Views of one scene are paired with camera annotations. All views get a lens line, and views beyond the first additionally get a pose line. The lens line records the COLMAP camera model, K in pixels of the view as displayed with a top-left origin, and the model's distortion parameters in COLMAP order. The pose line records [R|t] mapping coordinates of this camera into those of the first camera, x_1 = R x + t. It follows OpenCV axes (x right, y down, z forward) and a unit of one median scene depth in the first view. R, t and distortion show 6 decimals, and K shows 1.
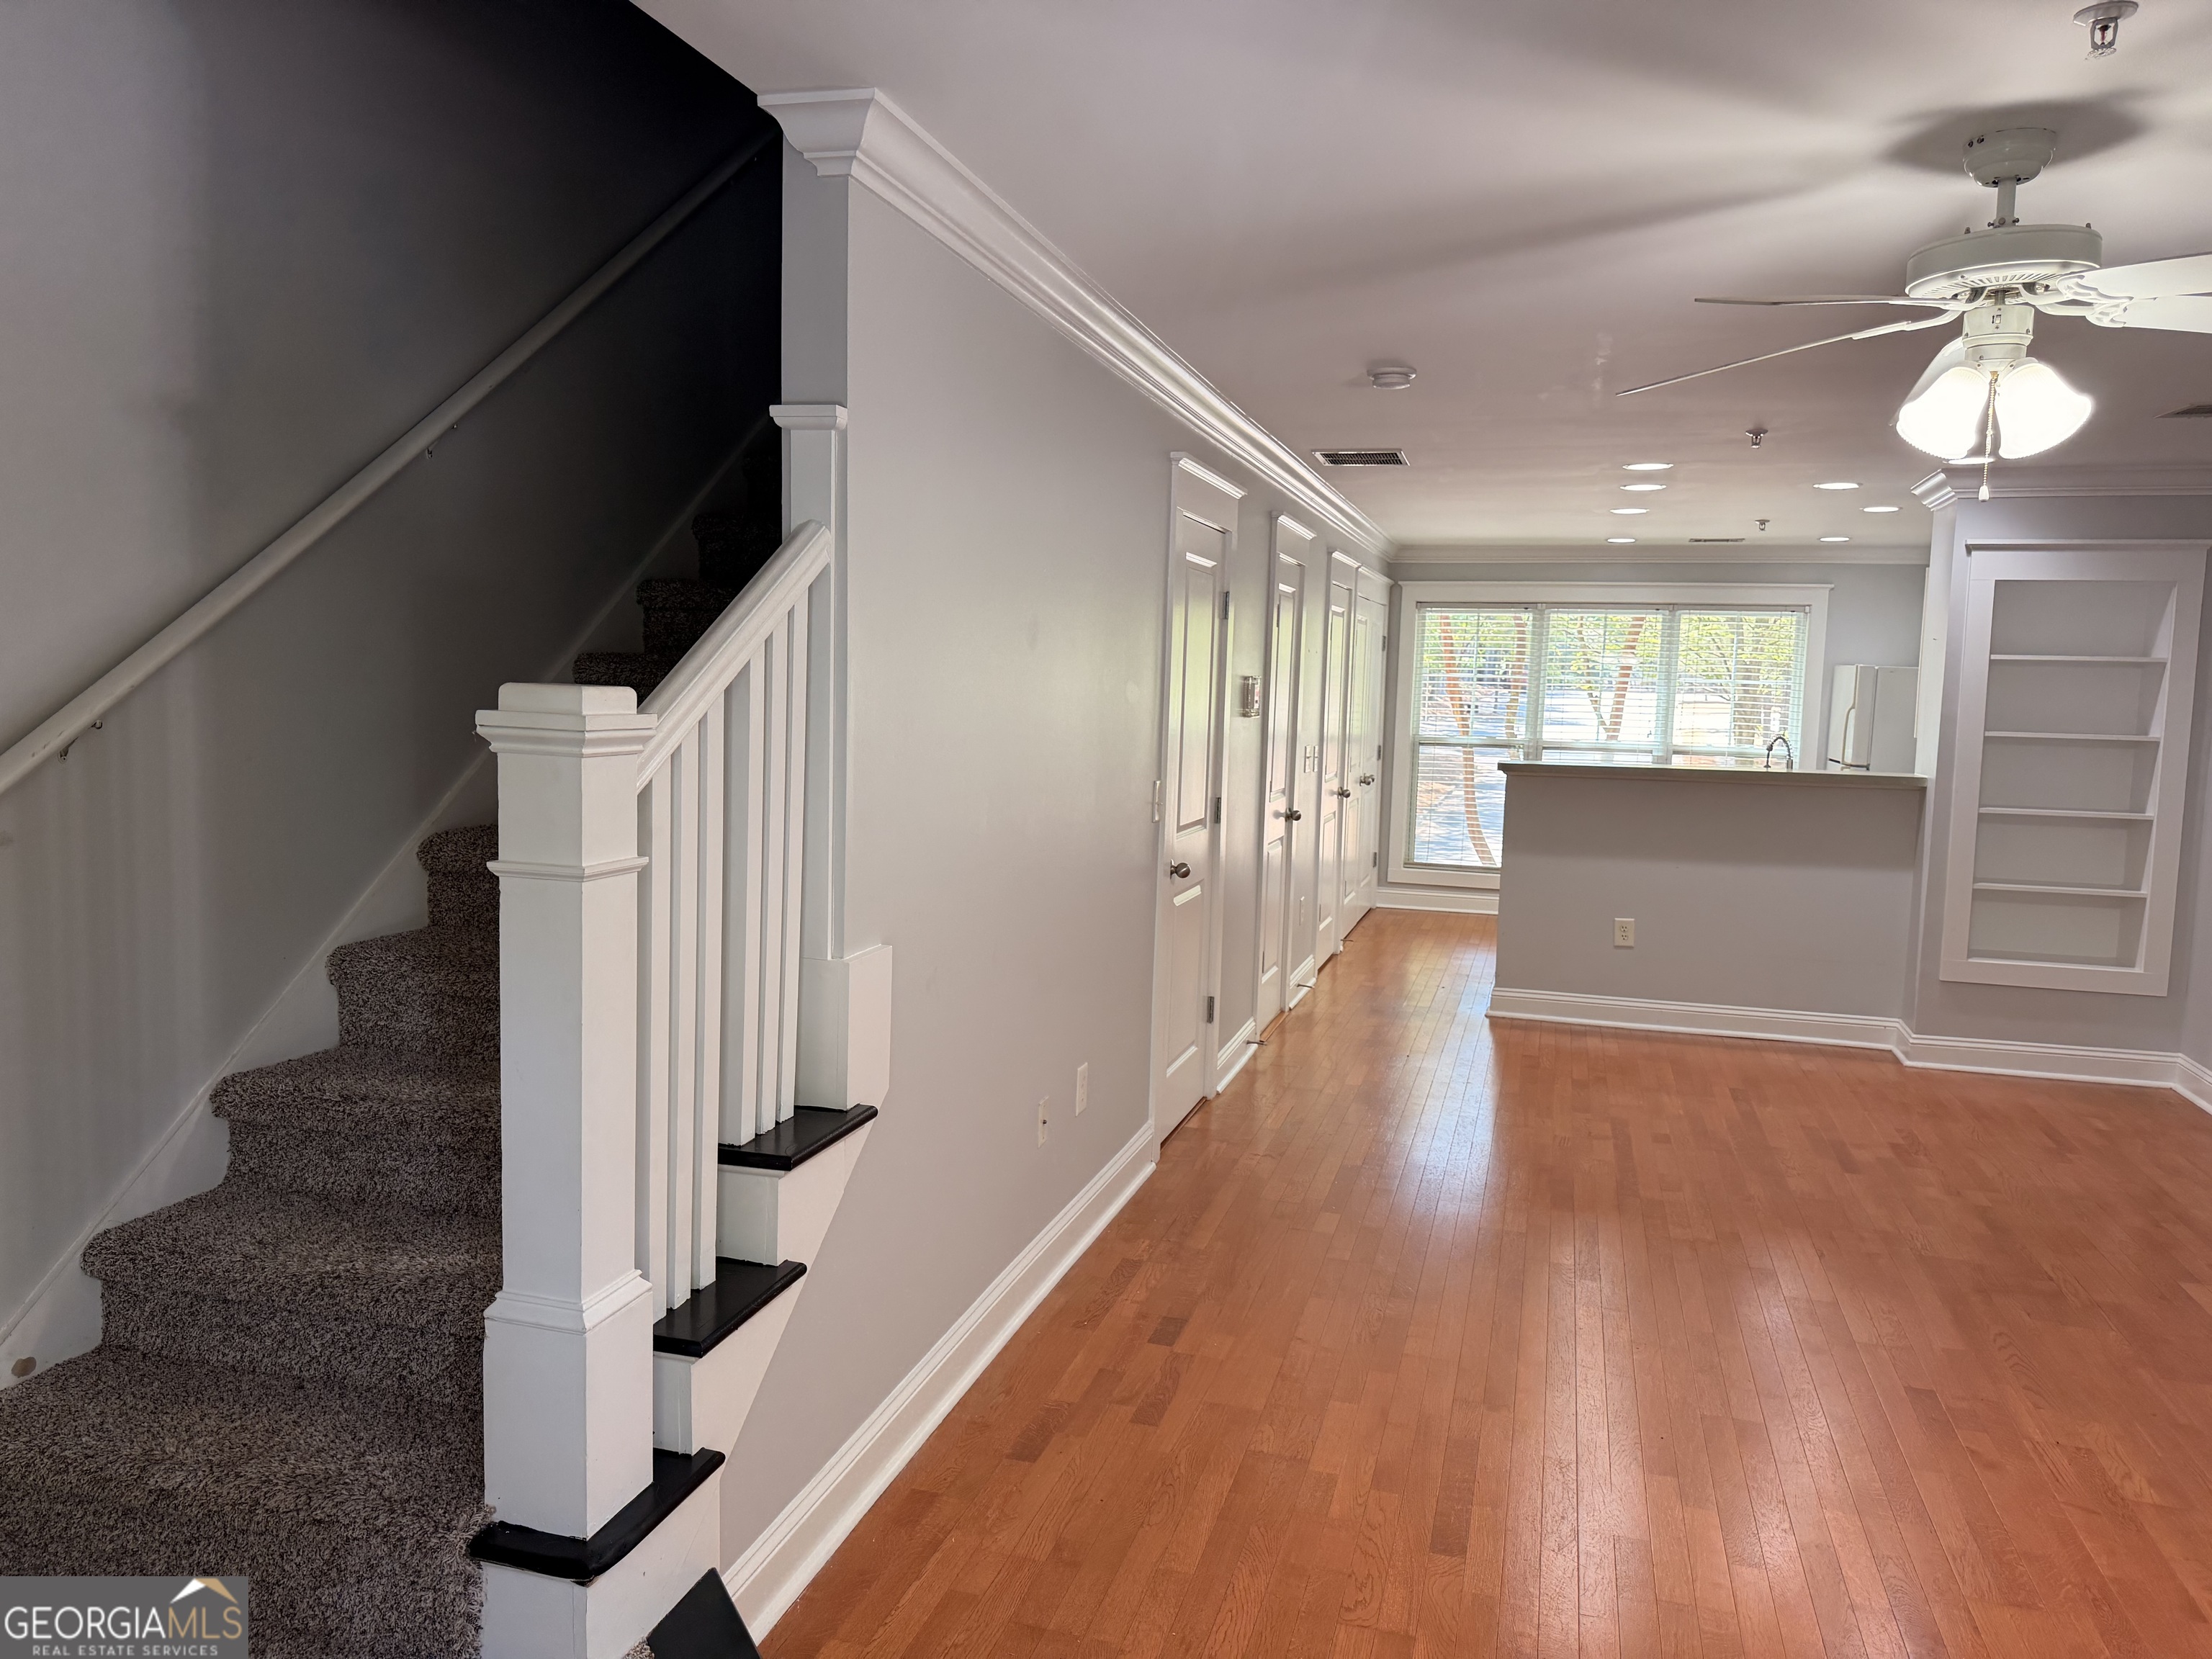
lens RADIAL K [[1542.4, 0, 1095.4], [0, 1542.4, 820.1], [0, 0, 1]] dist [0.053845, -0.089138]
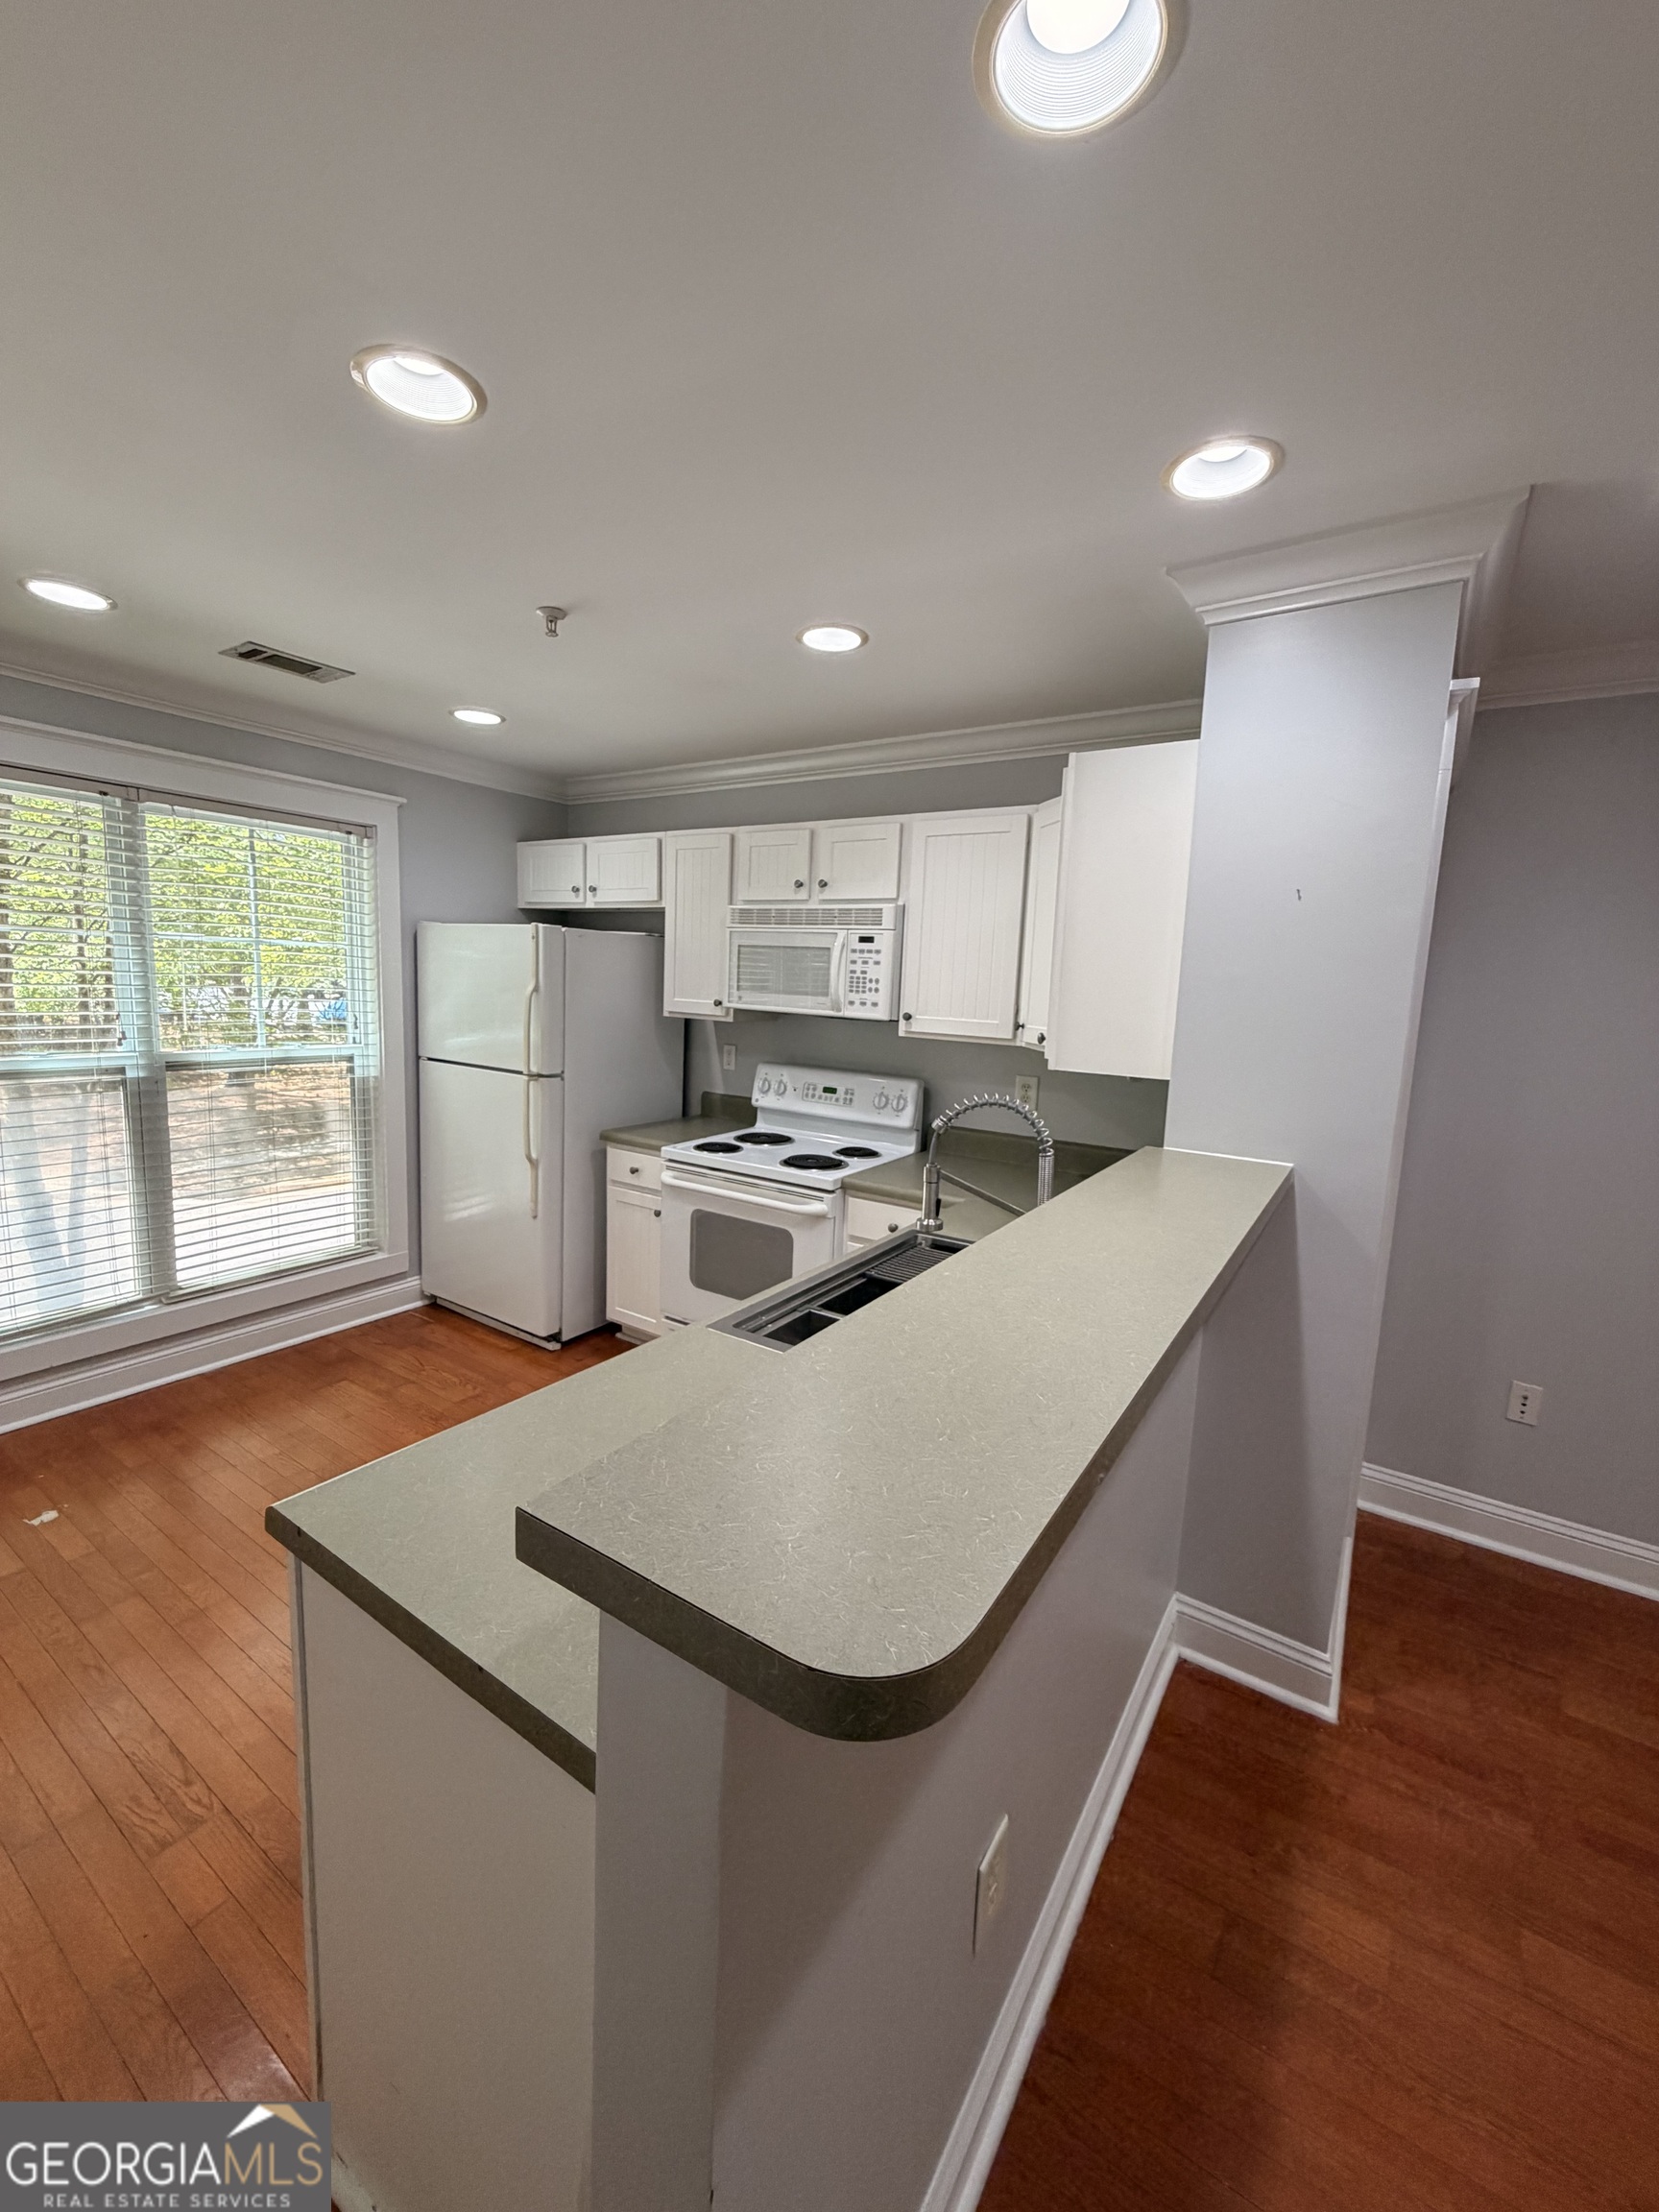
lens RADIAL K [[883.6, 0, 827.5], [0, 883.6, 1097.6], [0, 0, 1]] dist [0.000444, -0.000275]
pose [[0.278748, -0.142466, 0.949738, 0.148762], [0.059220, 0.989603, 0.131065, -0.063887], [-0.958537, 0.019710, 0.284287, 0.717067]]
